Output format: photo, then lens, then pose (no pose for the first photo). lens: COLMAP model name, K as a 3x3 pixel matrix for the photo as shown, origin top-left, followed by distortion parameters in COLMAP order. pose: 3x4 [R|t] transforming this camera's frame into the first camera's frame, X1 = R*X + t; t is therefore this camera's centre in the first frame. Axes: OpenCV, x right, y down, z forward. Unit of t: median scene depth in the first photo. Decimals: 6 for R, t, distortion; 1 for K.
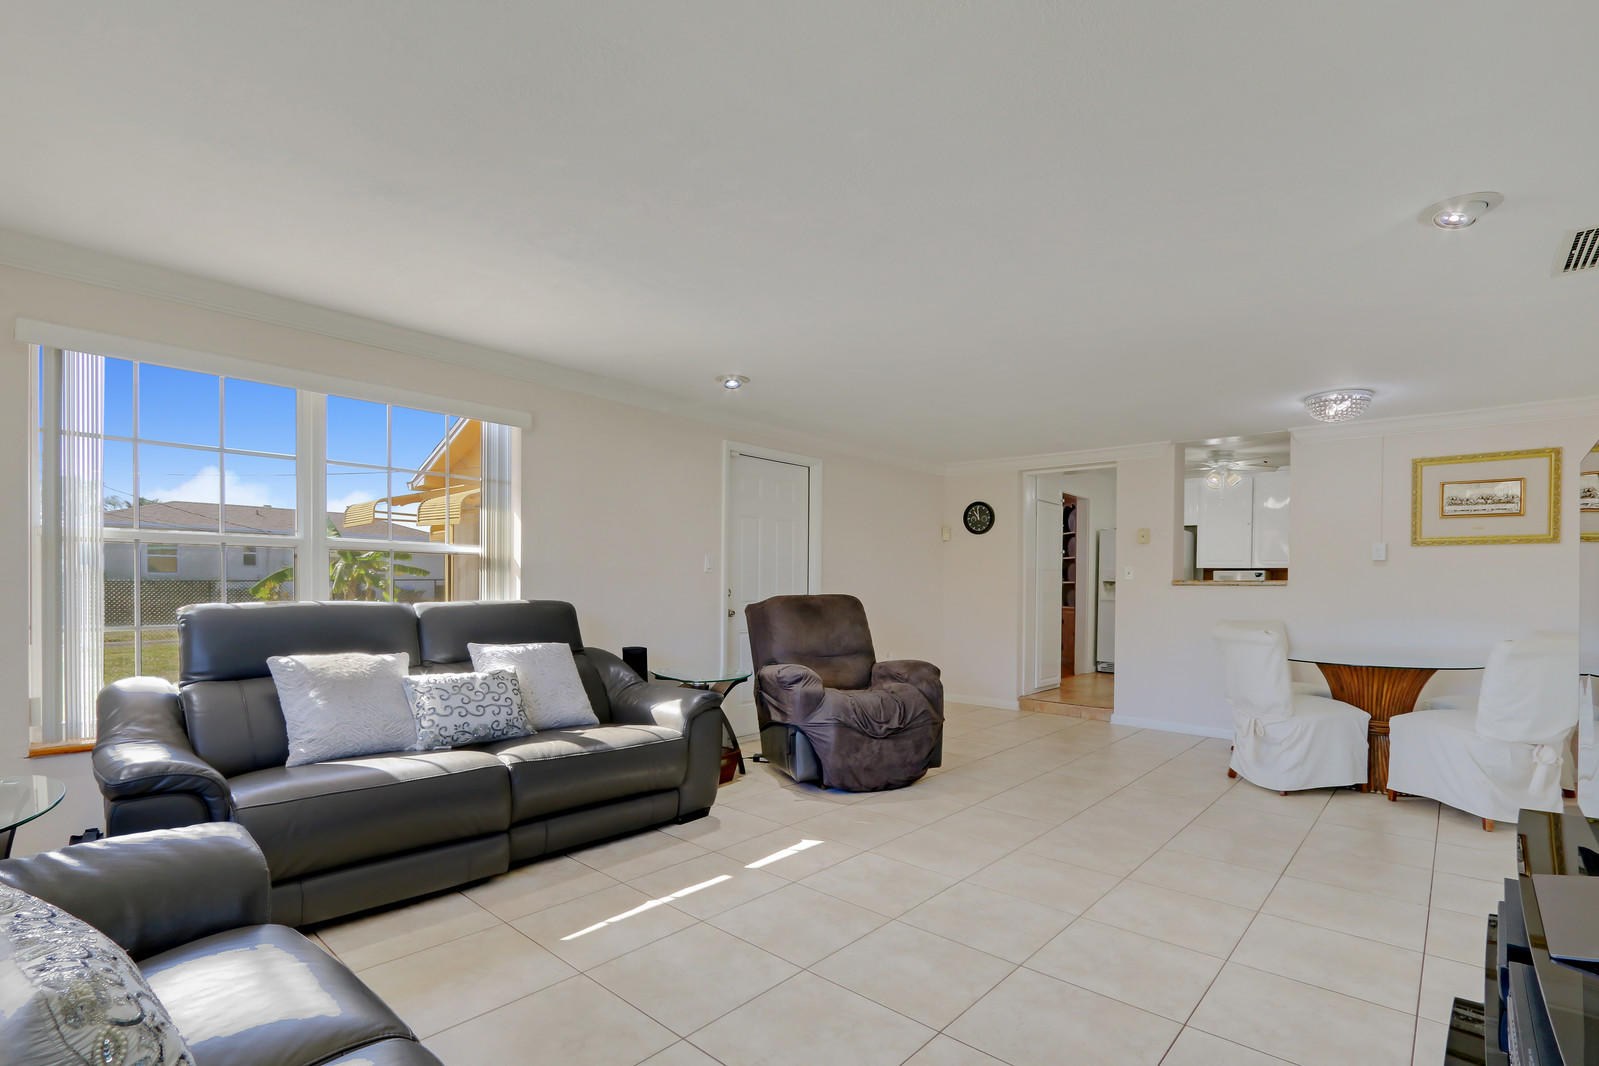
lens RADIAL K [[748.3, 0, 800.3], [0, 748.3, 590.2], [0, 0, 1]] dist [-0.001067, -0.000009]
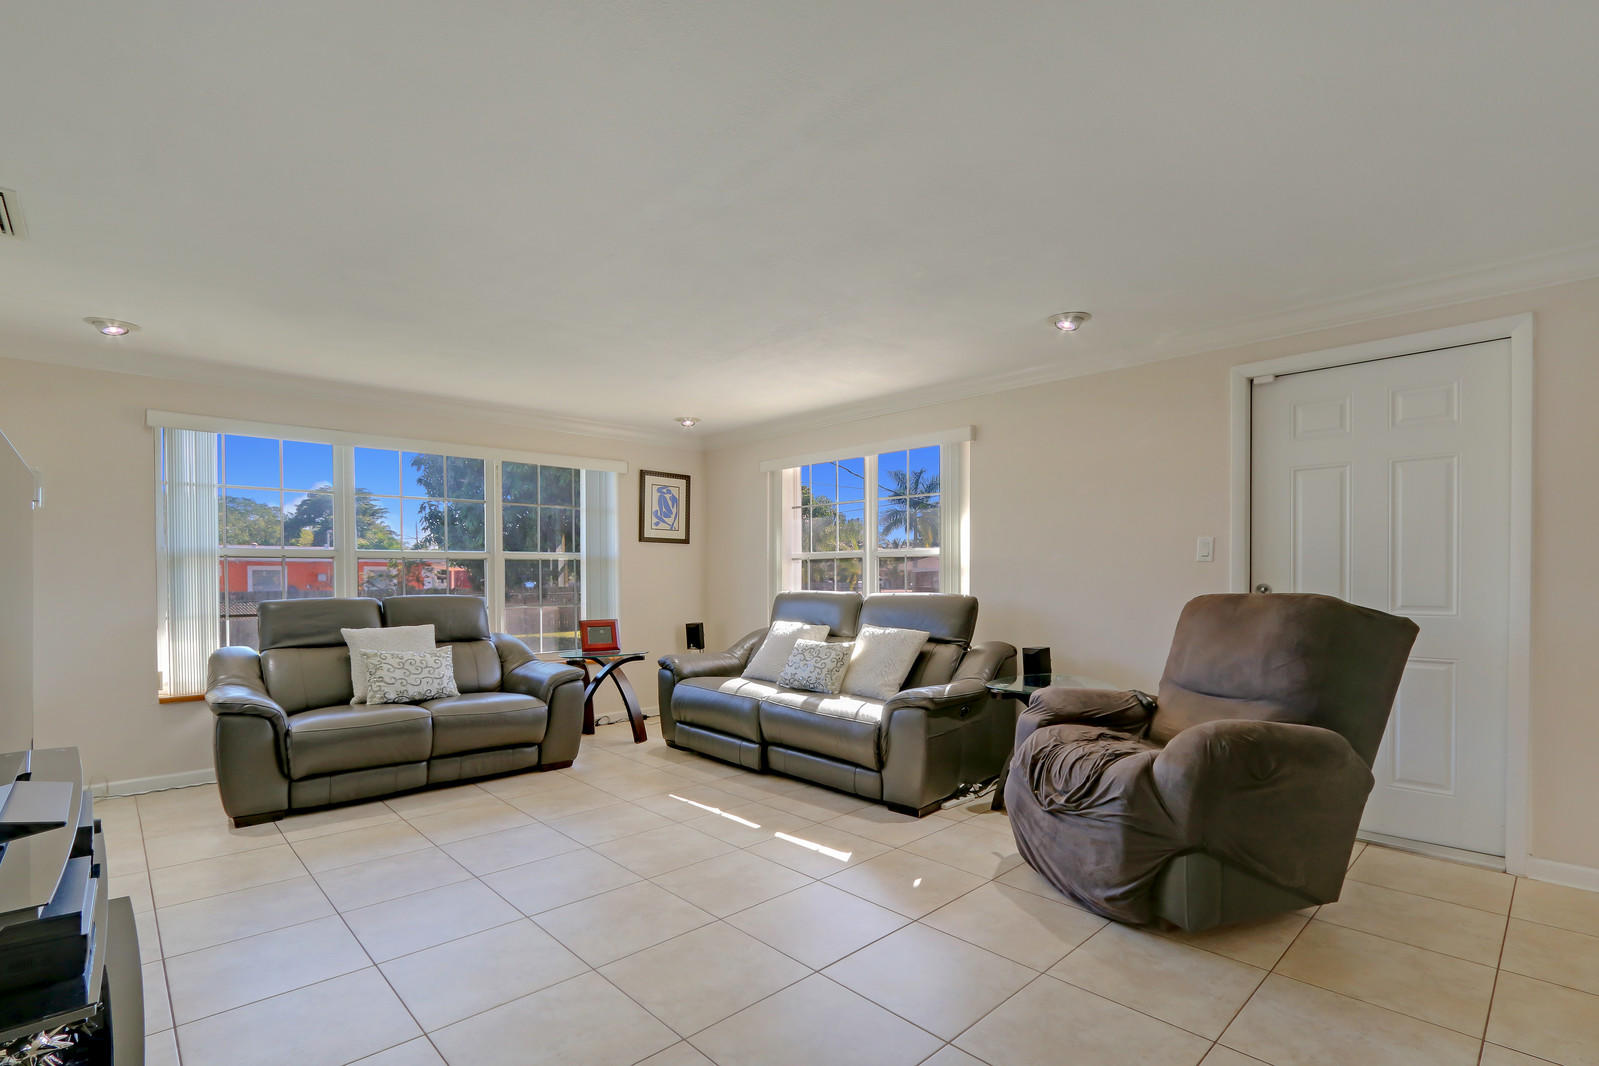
lens RADIAL K [[748.3, 0, 800.3], [0, 748.3, 590.2], [0, 0, 1]] dist [-0.001067, -0.000009]
pose [[-0.077501, 0.003711, -0.996985, 0.978820], [-0.005576, 0.999976, 0.004155, 0.005265], [0.996977, 0.005881, -0.077479, 1.060111]]
